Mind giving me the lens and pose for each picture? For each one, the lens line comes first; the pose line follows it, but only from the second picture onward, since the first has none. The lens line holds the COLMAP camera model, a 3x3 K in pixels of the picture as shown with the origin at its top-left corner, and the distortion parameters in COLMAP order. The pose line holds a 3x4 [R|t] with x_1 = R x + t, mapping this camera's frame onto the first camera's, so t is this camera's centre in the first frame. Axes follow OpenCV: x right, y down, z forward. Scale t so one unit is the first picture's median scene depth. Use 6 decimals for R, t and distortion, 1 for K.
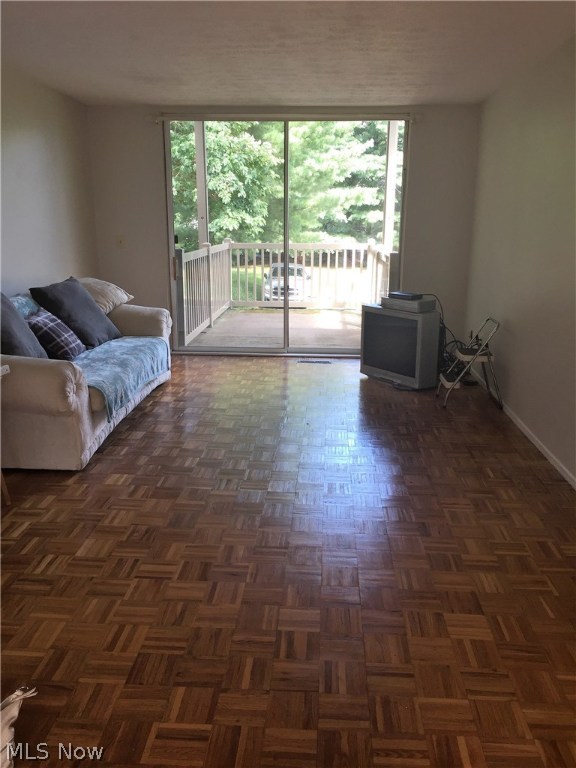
lens RADIAL K [[655.3, 0, 288.0], [0, 655.3, 384.0], [0, 0, 1]] dist [0.080890, -0.190608]
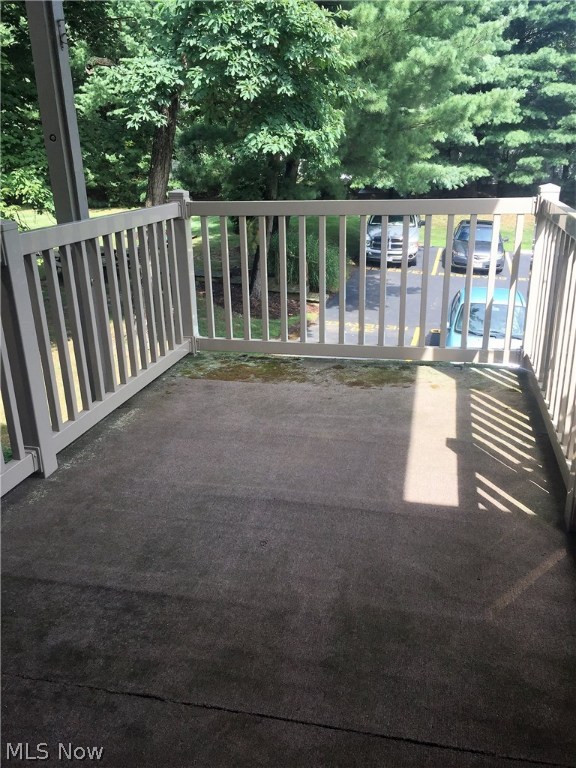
lens RADIAL K [[655.3, 0, 288.0], [0, 655.3, 384.0], [0, 0, 1]] dist [0.080890, -0.190608]
pose [[0.984939, 0.029874, -0.170301, 0.021434], [-0.014923, 0.995973, 0.088402, -0.062178], [0.172257, -0.084529, 0.981419, 0.290400]]
